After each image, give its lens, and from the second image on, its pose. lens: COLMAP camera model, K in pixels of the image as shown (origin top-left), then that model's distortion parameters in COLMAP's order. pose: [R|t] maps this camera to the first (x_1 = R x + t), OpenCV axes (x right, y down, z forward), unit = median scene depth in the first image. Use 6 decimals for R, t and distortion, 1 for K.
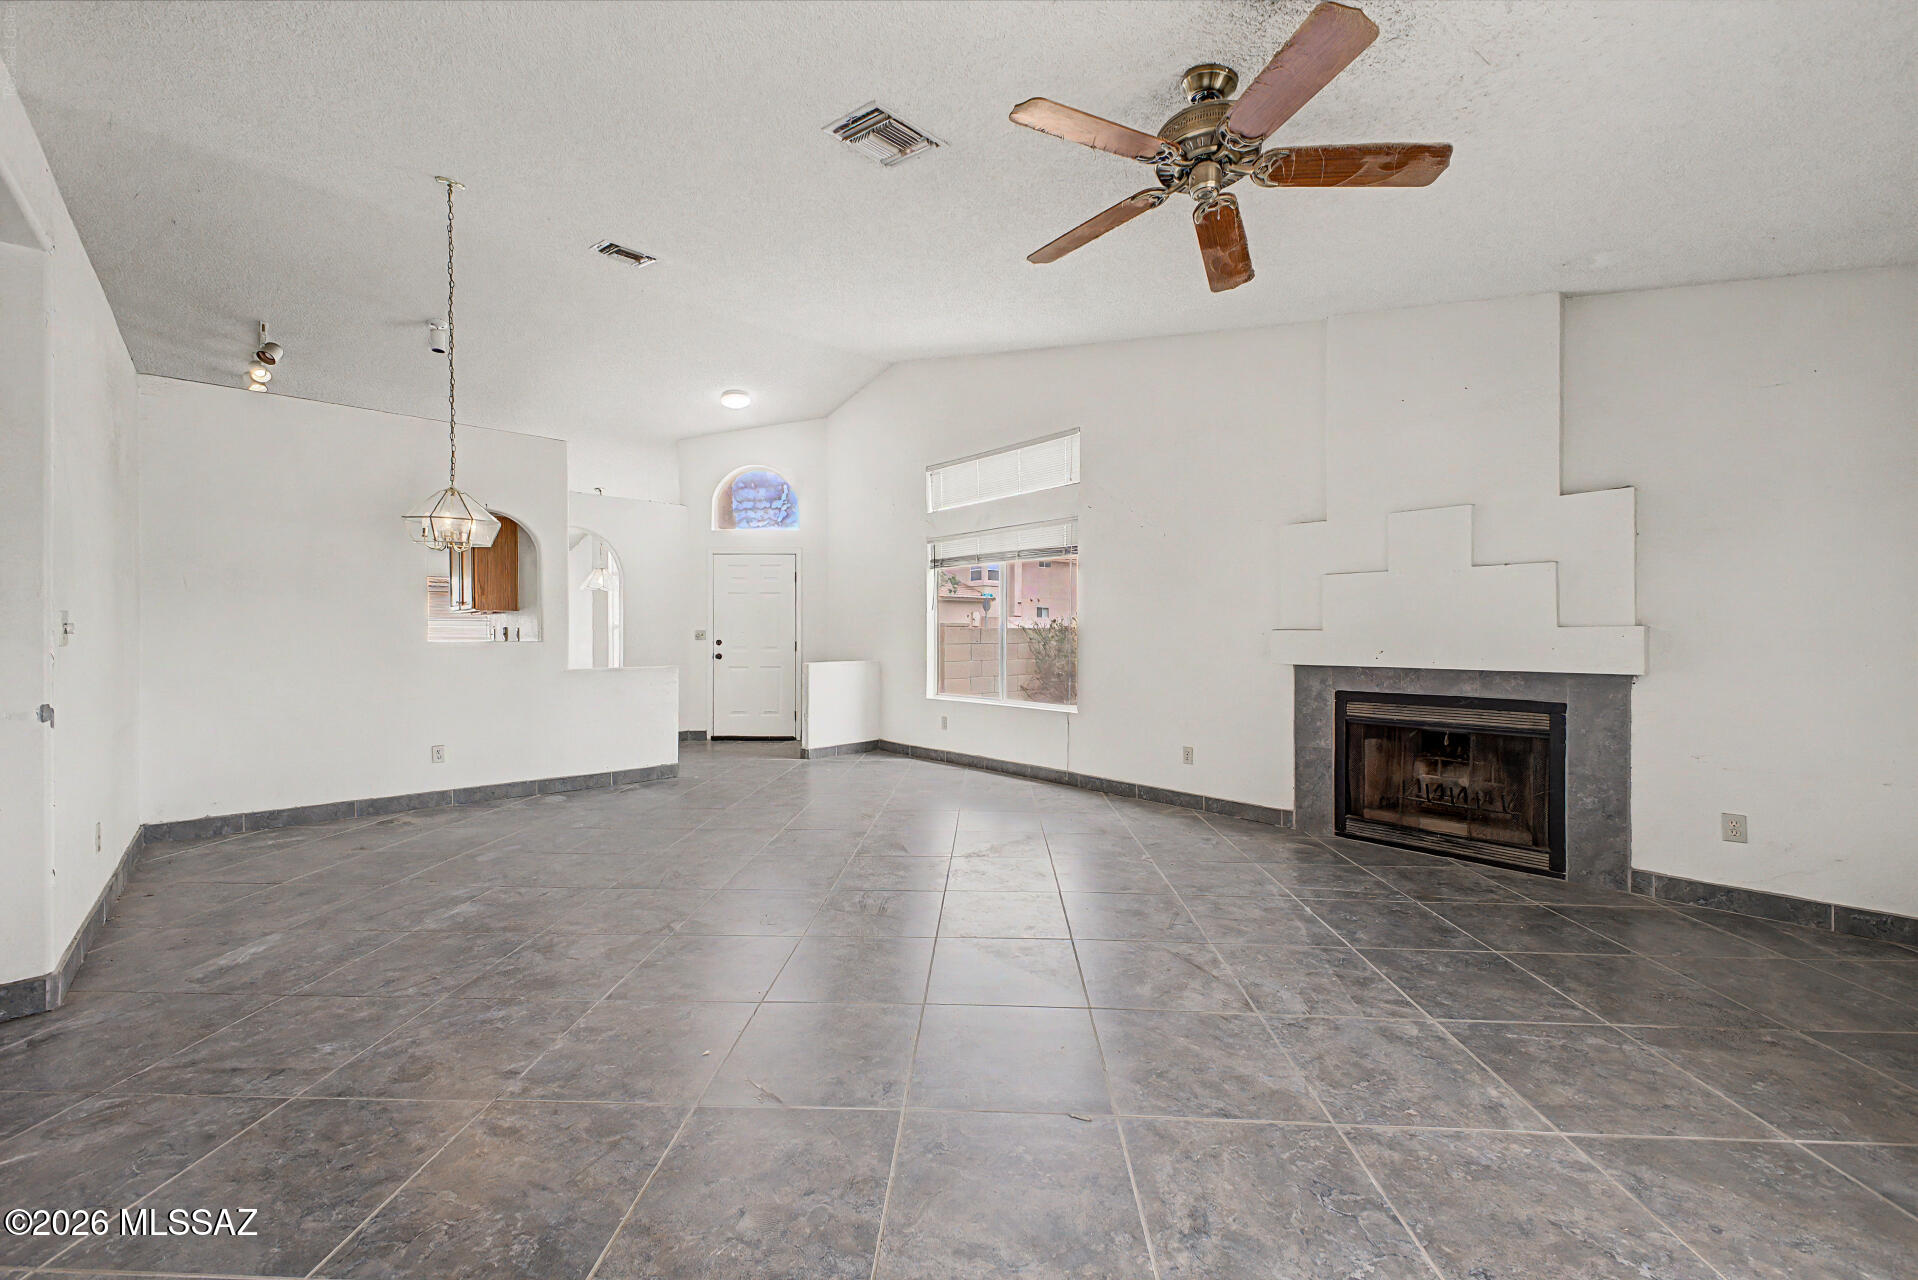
lens RADIAL K [[763.6, 0, 962.9], [0, 763.6, 642.5], [0, 0, 1]] dist [0.011230, -0.001326]
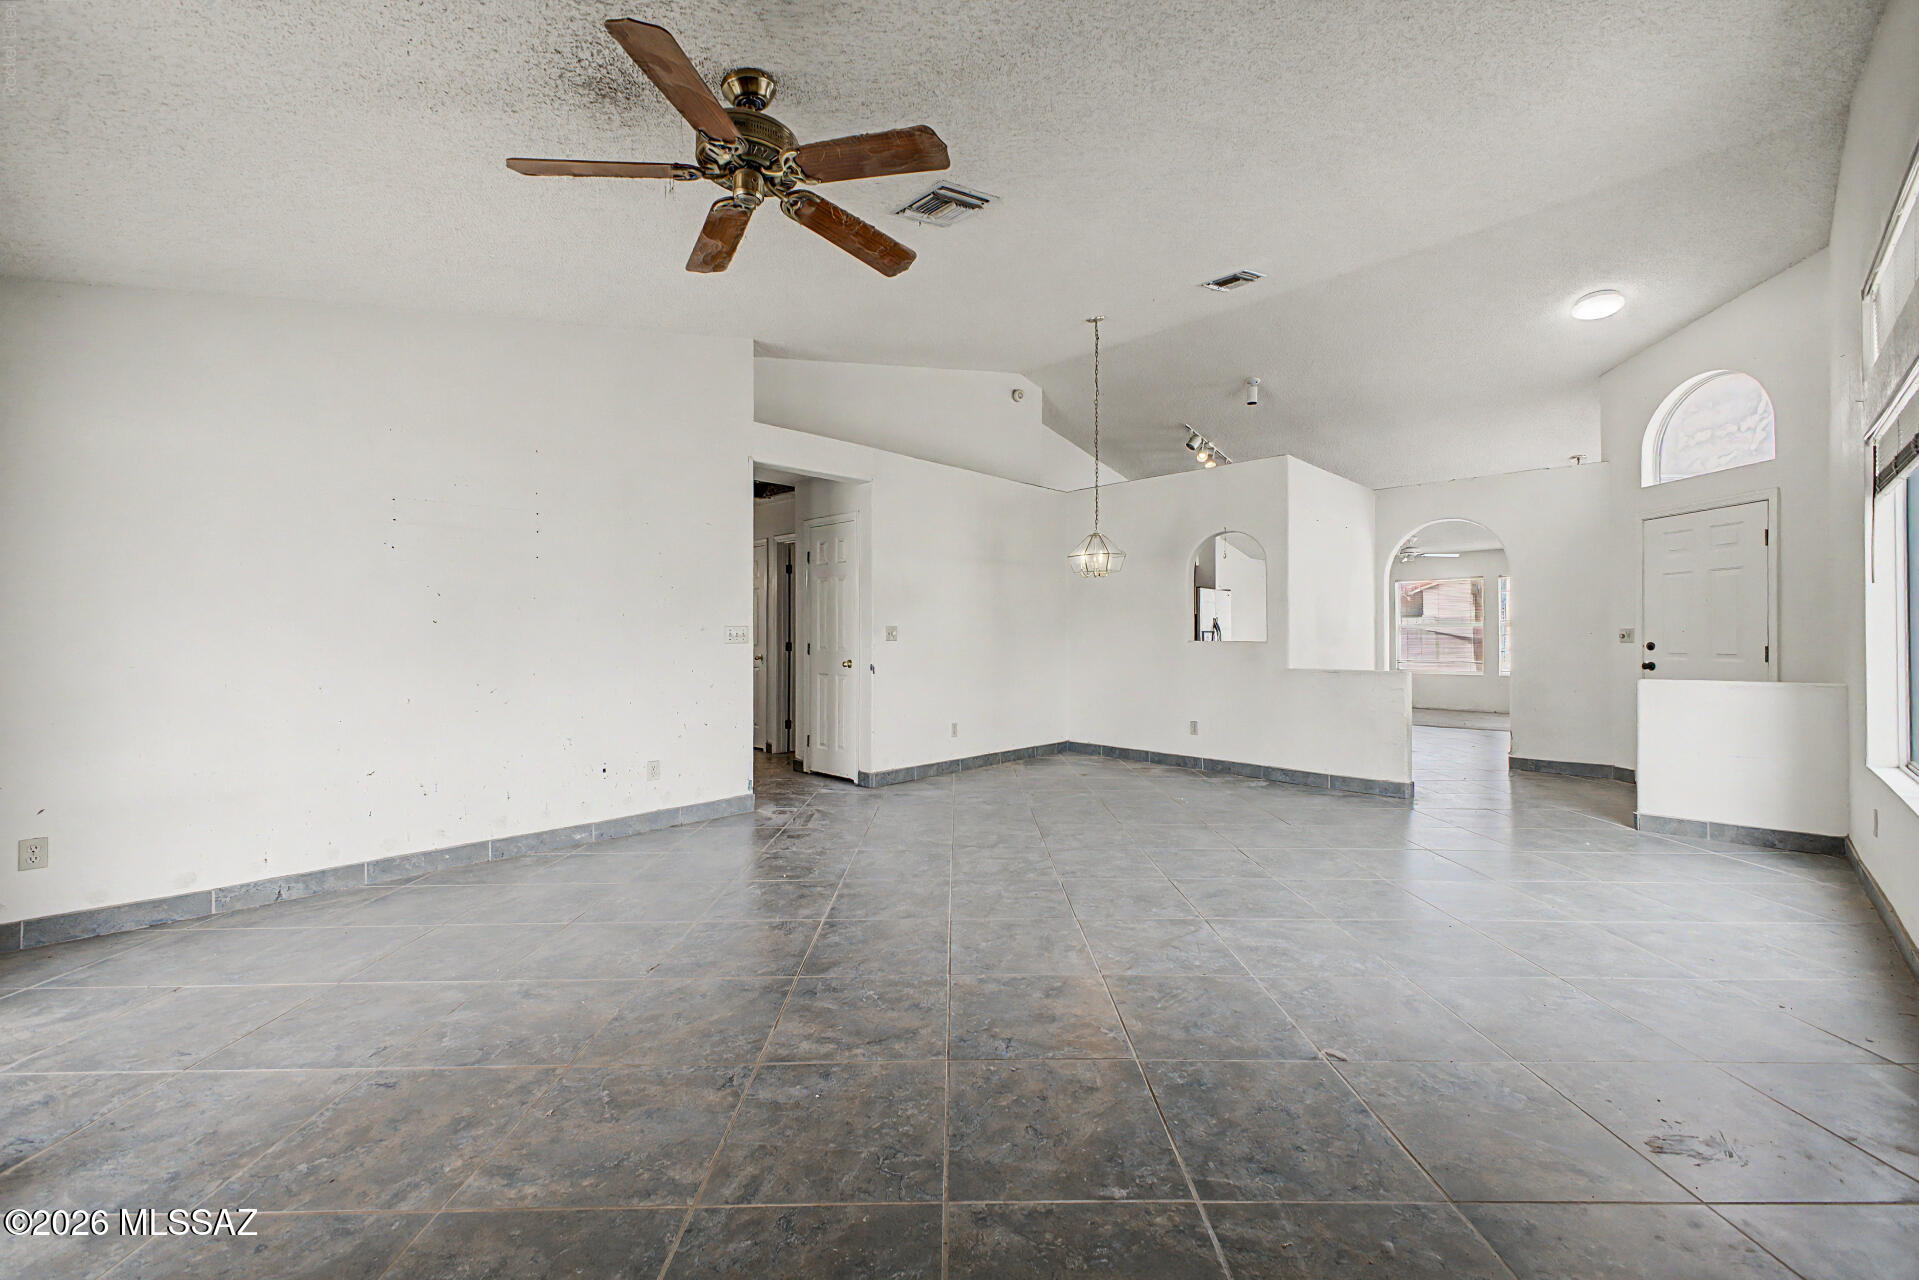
lens RADIAL K [[764.0, 0, 957.2], [0, 764.0, 639.7], [0, 0, 1]] dist [0.011230, -0.001326]
pose [[0.042867, 0.007687, -0.999051, 1.257208], [-0.009352, 0.999930, 0.007292, -0.018556], [0.999037, 0.009031, 0.042936, 1.160700]]
